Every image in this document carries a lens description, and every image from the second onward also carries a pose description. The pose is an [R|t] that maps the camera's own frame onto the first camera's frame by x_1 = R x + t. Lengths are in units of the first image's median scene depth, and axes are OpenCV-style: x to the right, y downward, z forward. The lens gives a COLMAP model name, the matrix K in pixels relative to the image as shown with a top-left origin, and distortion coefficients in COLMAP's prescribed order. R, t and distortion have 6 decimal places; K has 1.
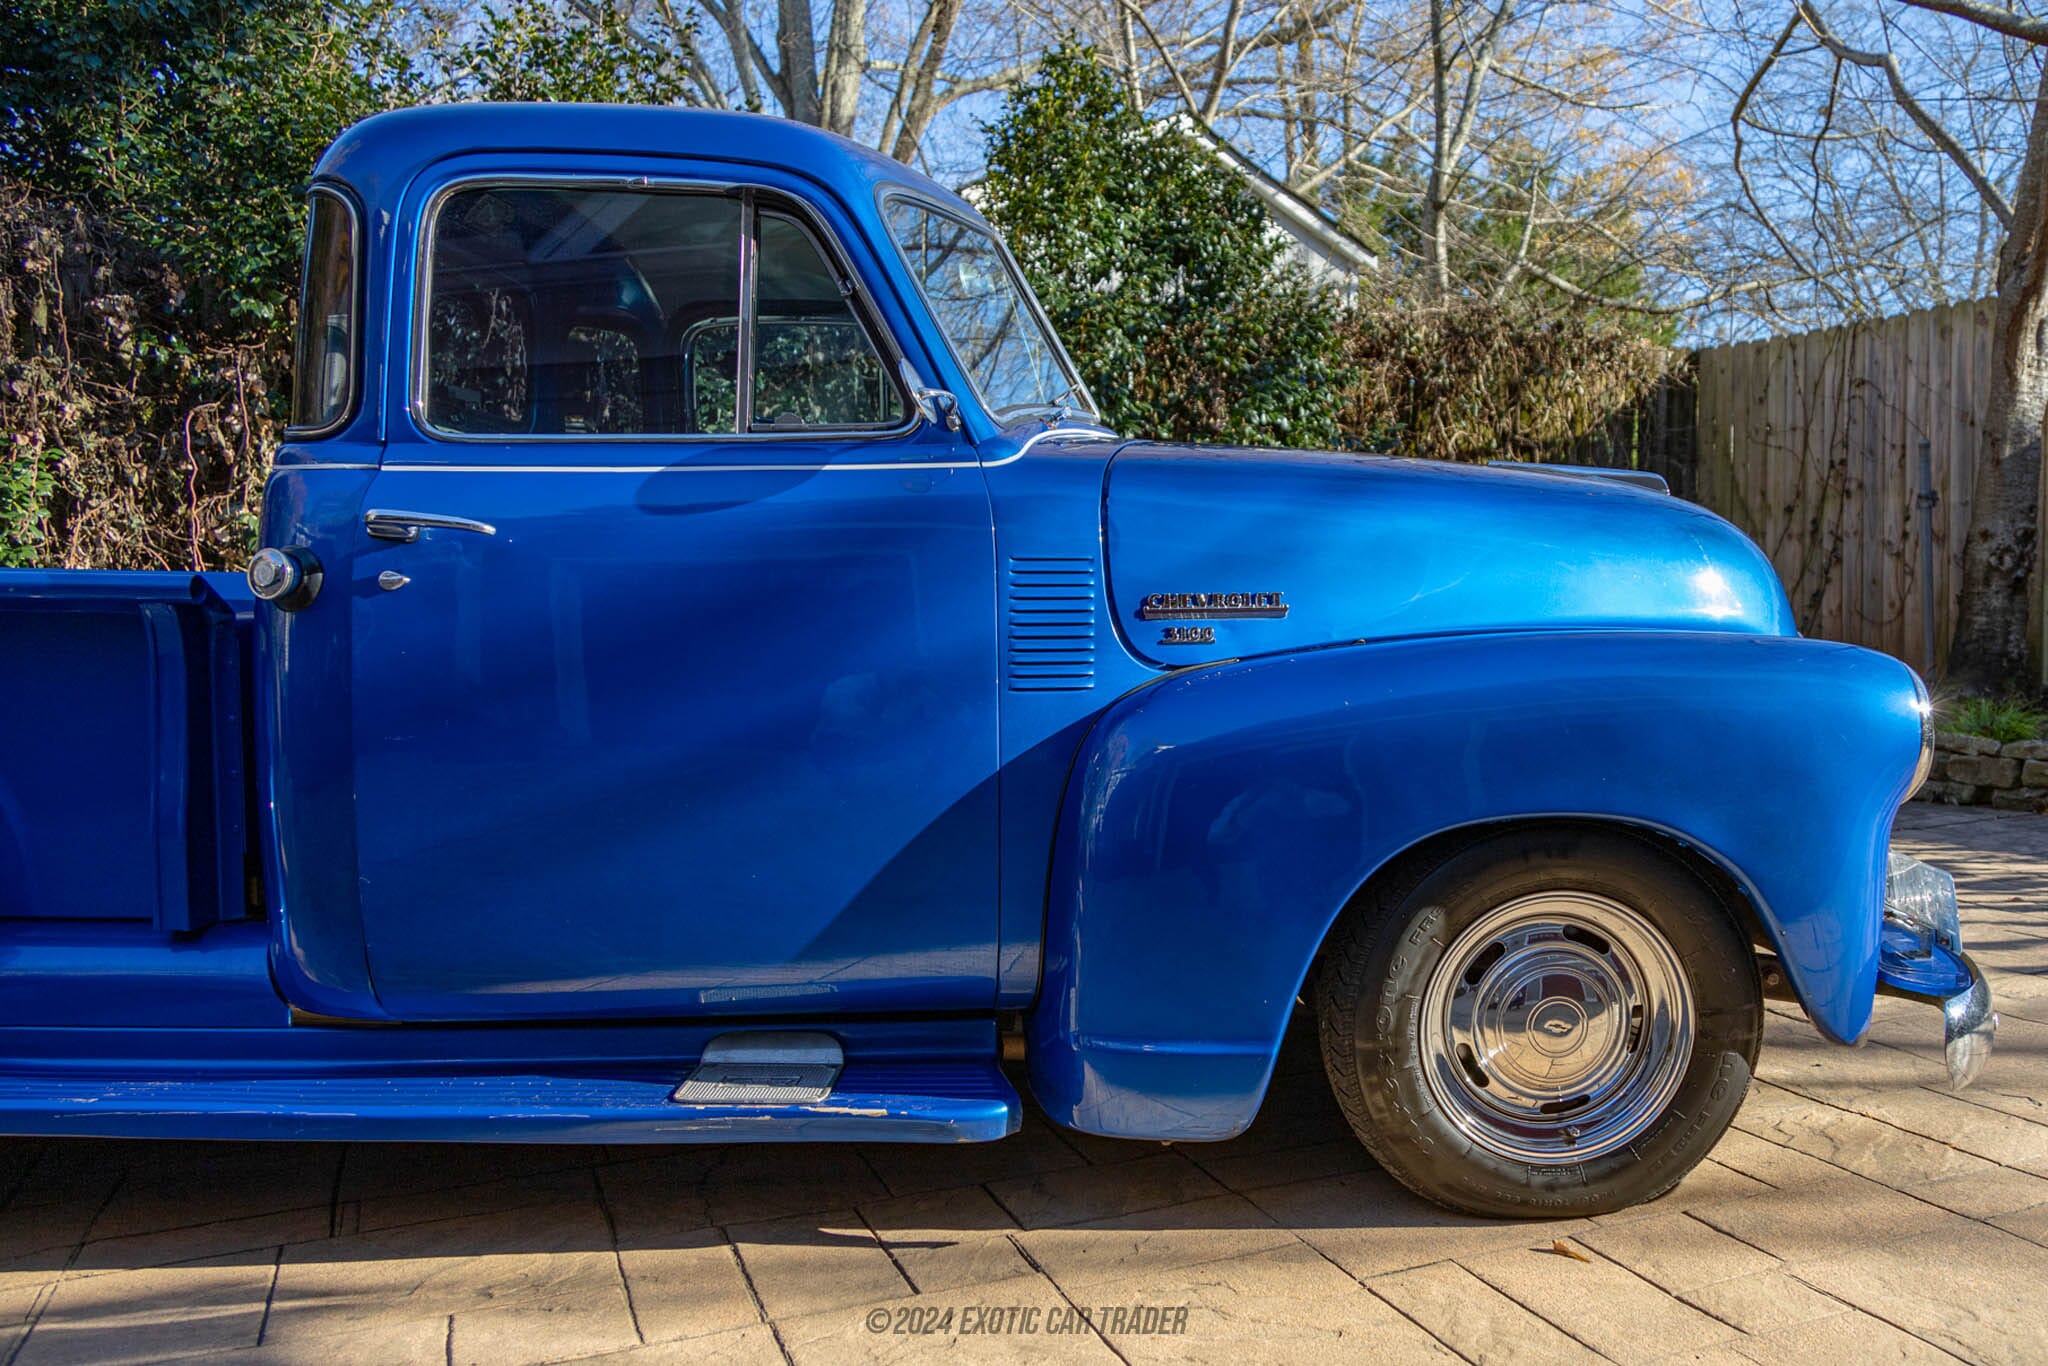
lens RADIAL K [[1665.8, 0, 1161.0], [0, 1665.8, 728.5], [0, 0, 1]] dist [0.013606, -0.006588]
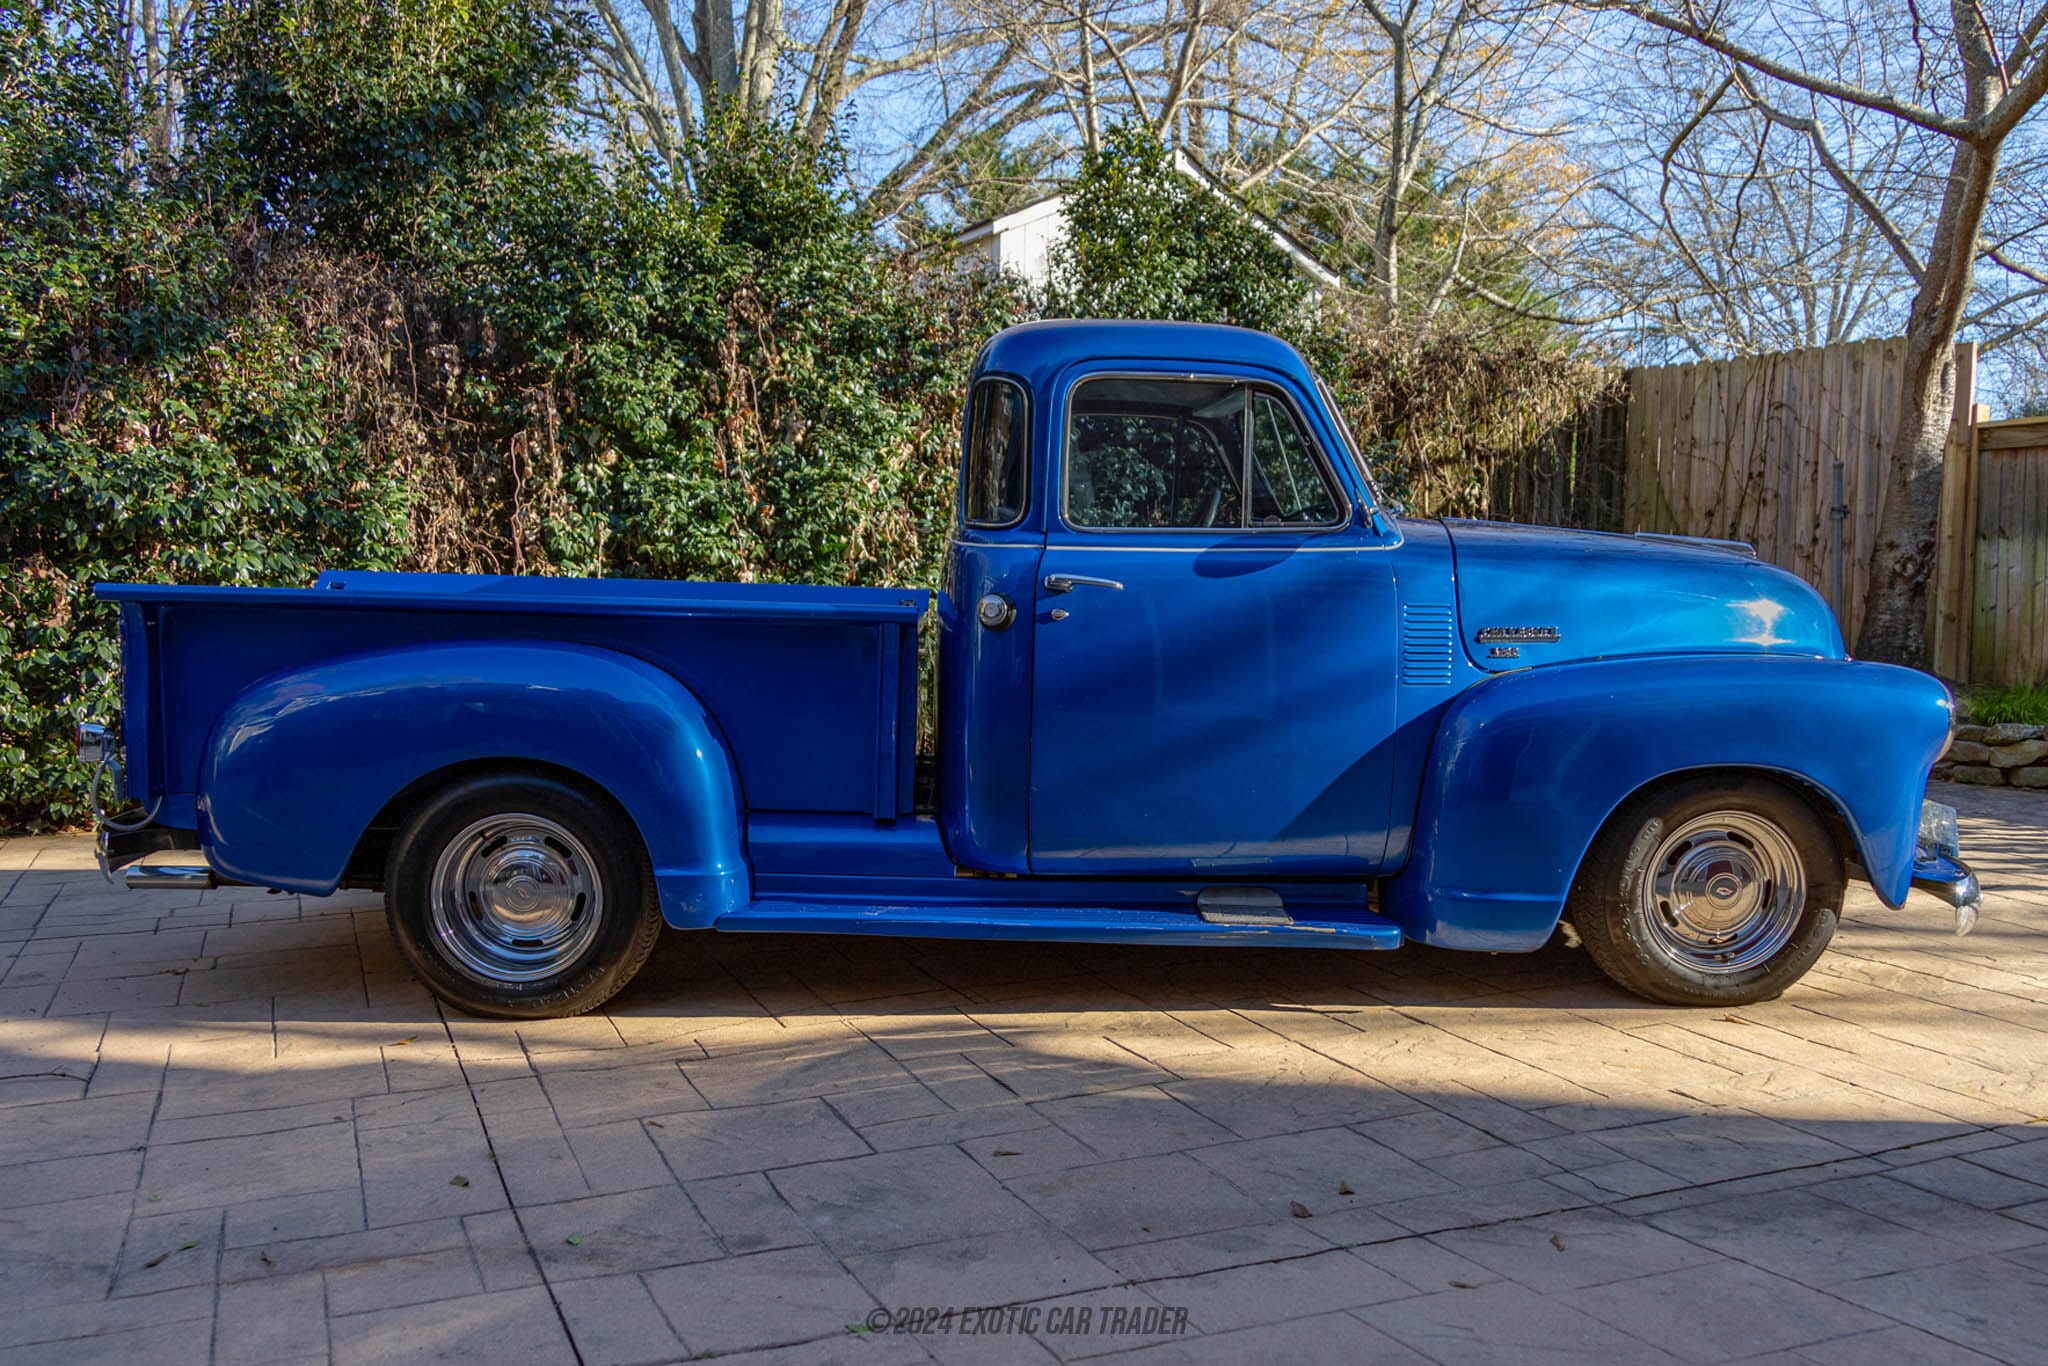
lens RADIAL K [[1665.8, 0, 990.2], [0, 1665.8, 725.0], [0, 0, 1]] dist [0.013606, -0.006588]
pose [[0.999798, 0.019237, -0.005804, -0.192407], [-0.019110, 0.999595, 0.021064, -0.003738], [0.006207, -0.020949, 0.999761, -0.264384]]
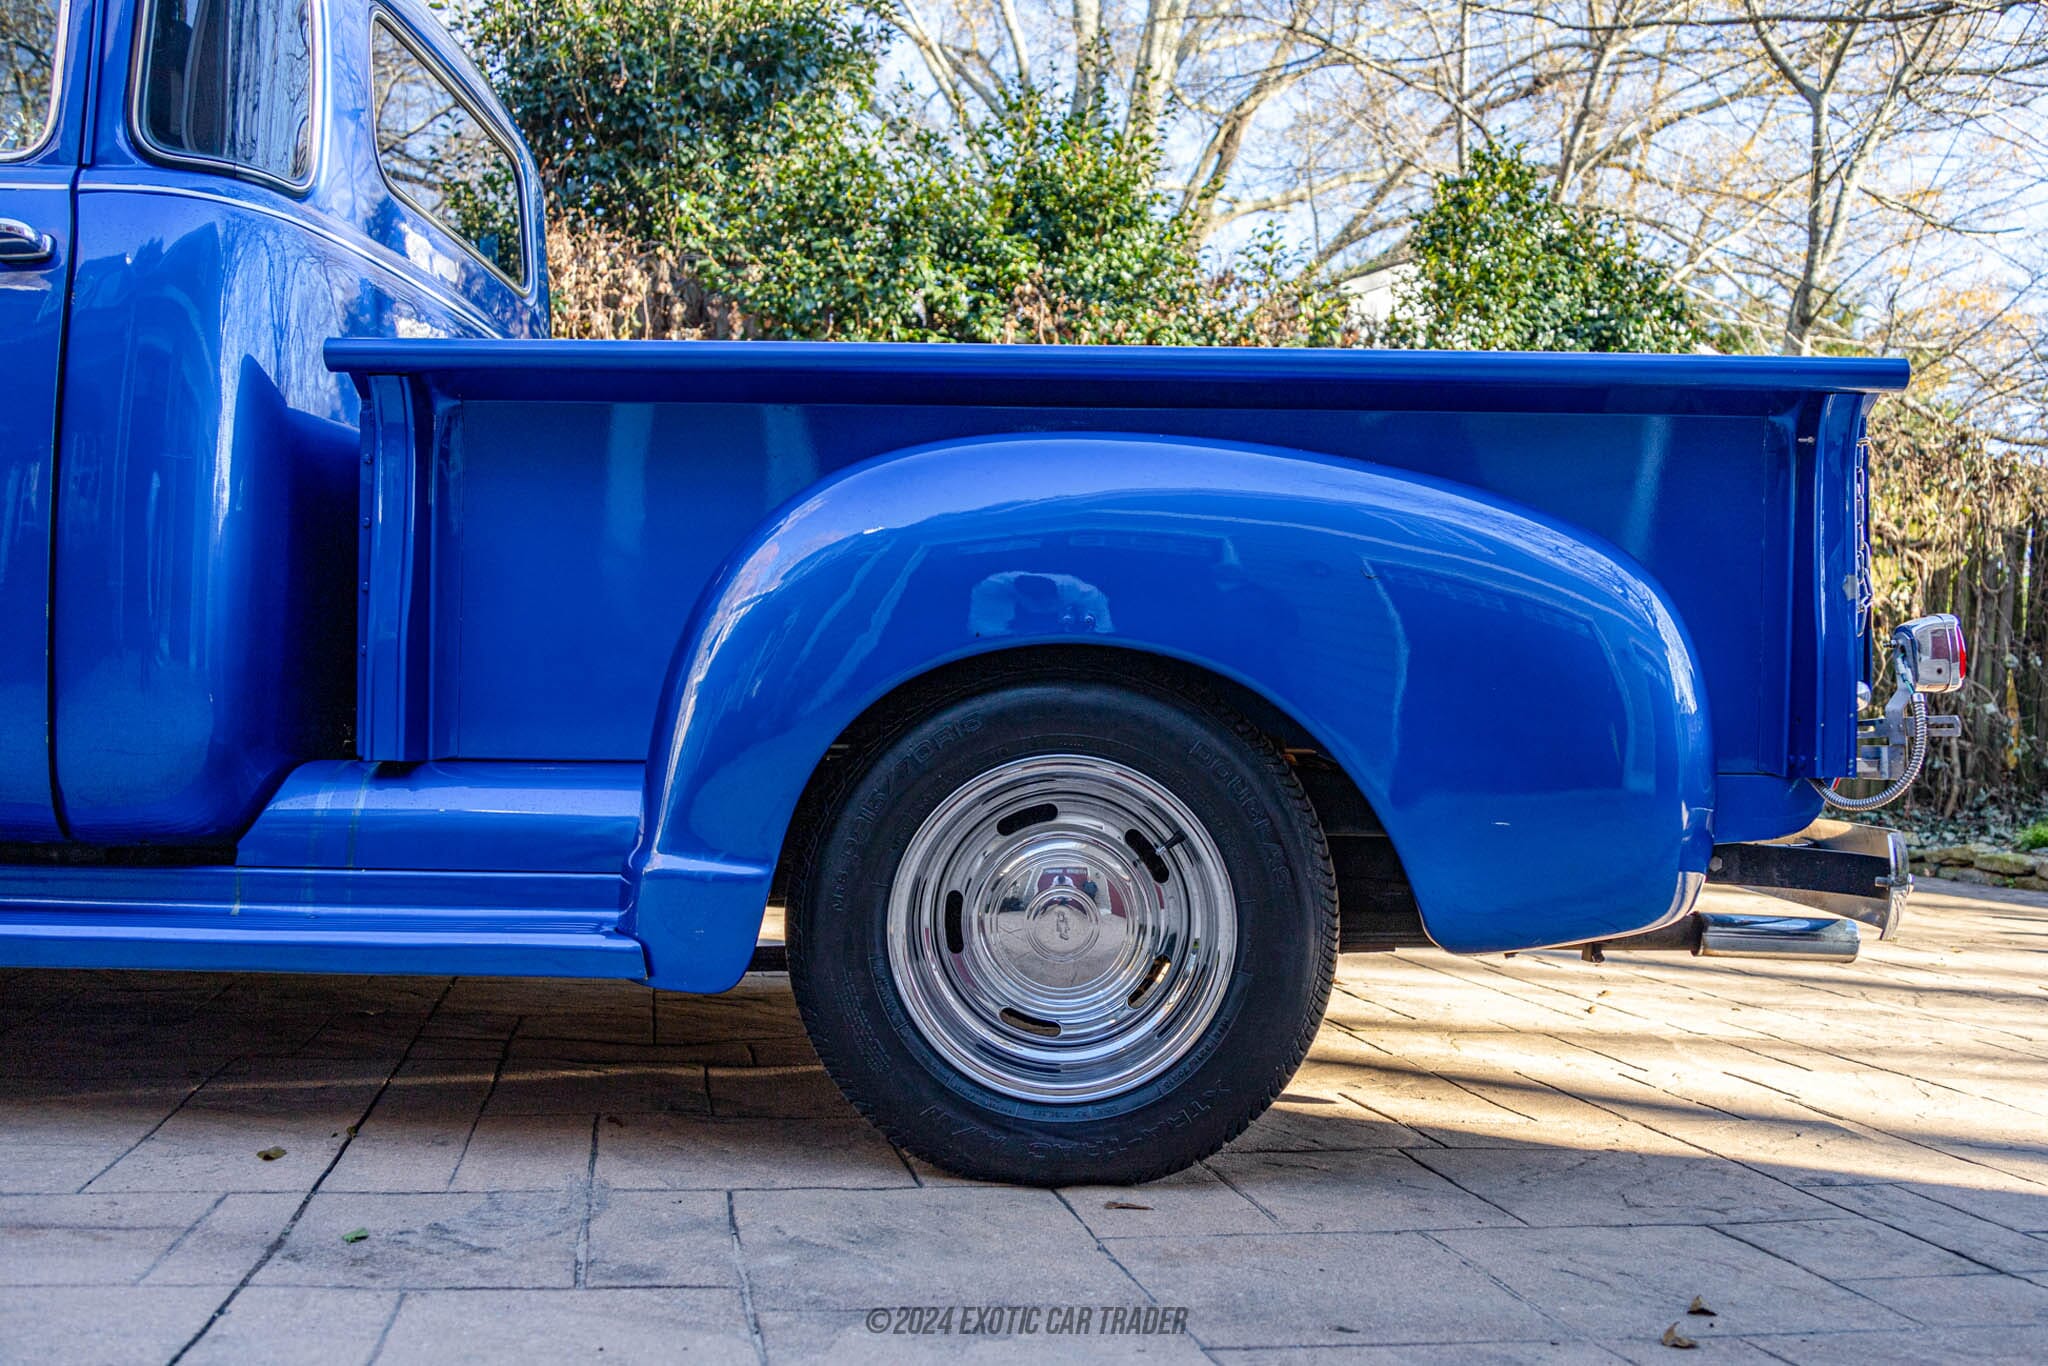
lens RADIAL K [[1746.5, 0, 1071.0], [0, 1746.5, 719.7], [0, 0, 1]] dist [-0.023905, -0.006500]
pose [[0.983536, 0.070874, -0.166232, -0.151521], [-0.084882, 0.993276, -0.078726, 0.072623], [0.159534, 0.091540, 0.982939, -0.090160]]
